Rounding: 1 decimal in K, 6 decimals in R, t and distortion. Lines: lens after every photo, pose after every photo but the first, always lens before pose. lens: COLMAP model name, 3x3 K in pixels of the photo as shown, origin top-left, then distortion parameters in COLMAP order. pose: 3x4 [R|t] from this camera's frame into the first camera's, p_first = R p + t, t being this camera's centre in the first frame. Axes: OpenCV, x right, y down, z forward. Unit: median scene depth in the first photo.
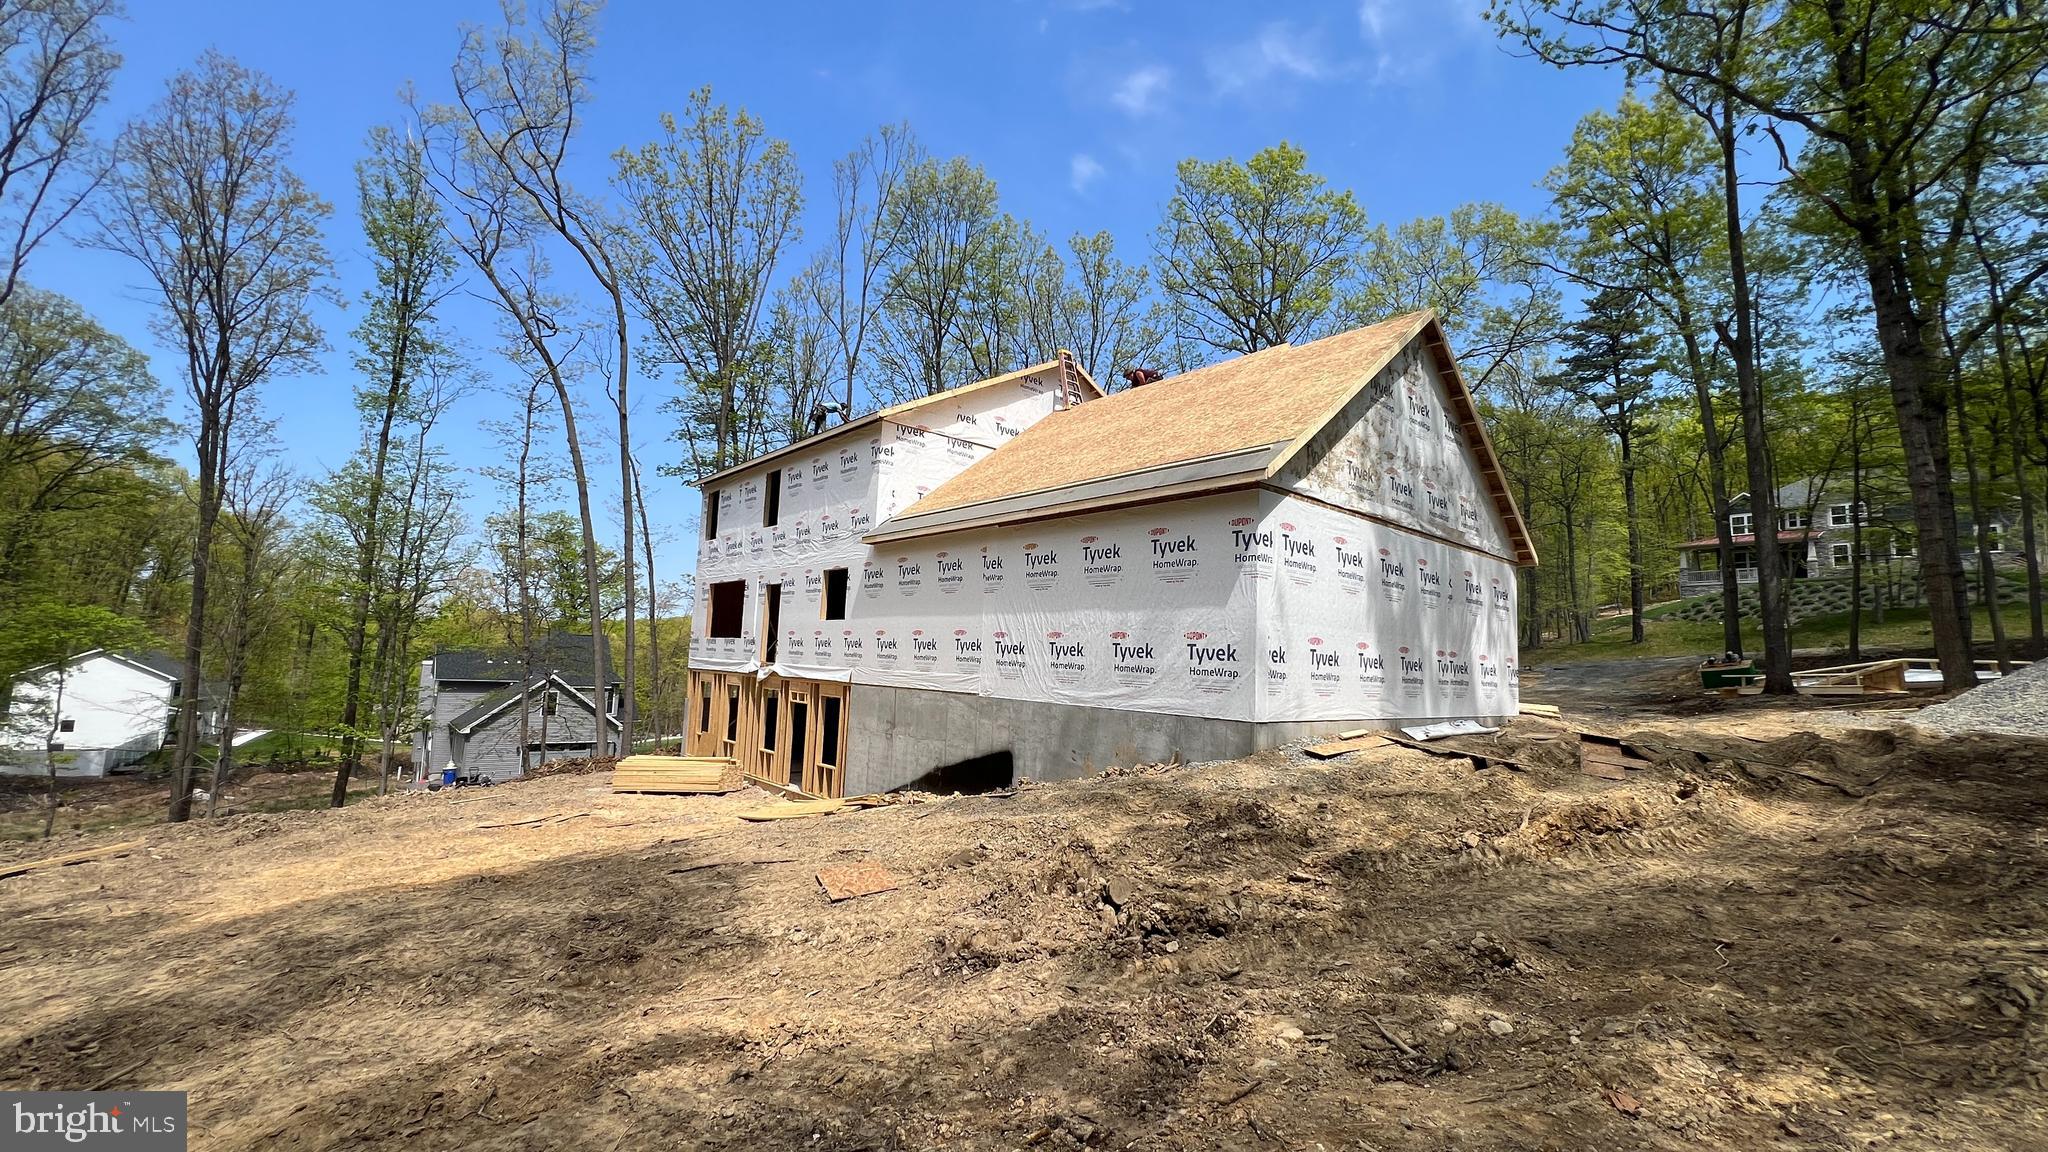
lens RADIAL K [[833.4, 0, 1024.0], [0, 833.4, 576.0], [0, 0, 1]] dist [0.000631, 0.000844]
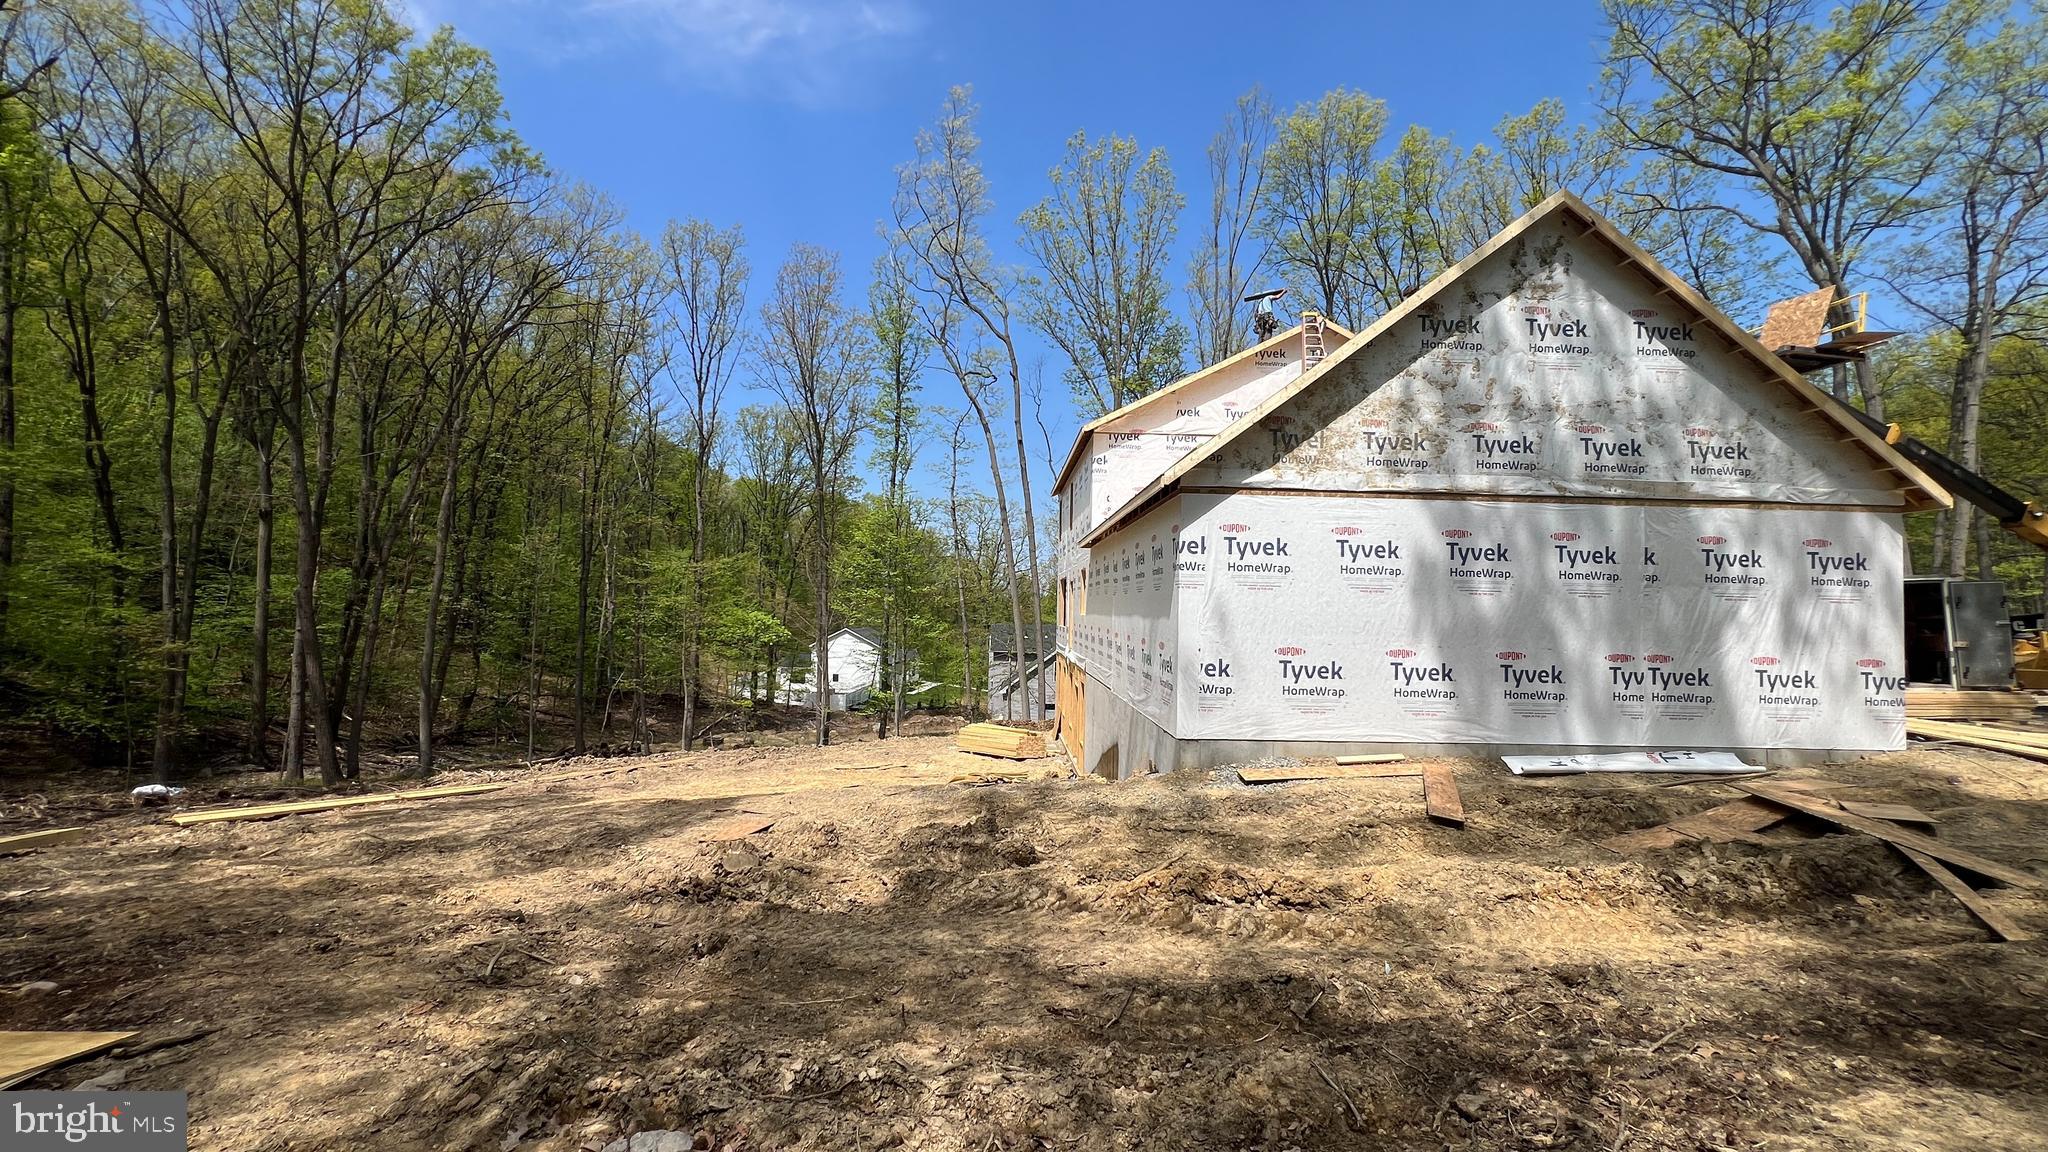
lens RADIAL K [[833.4, 0, 1024.0], [0, 833.4, 576.0], [0, 0, 1]] dist [0.000631, 0.000844]
pose [[0.769108, -0.050735, -0.637101, 0.430564], [0.078608, 0.996785, 0.015518, -0.023278], [0.634266, -0.062016, 0.770624, 0.086704]]
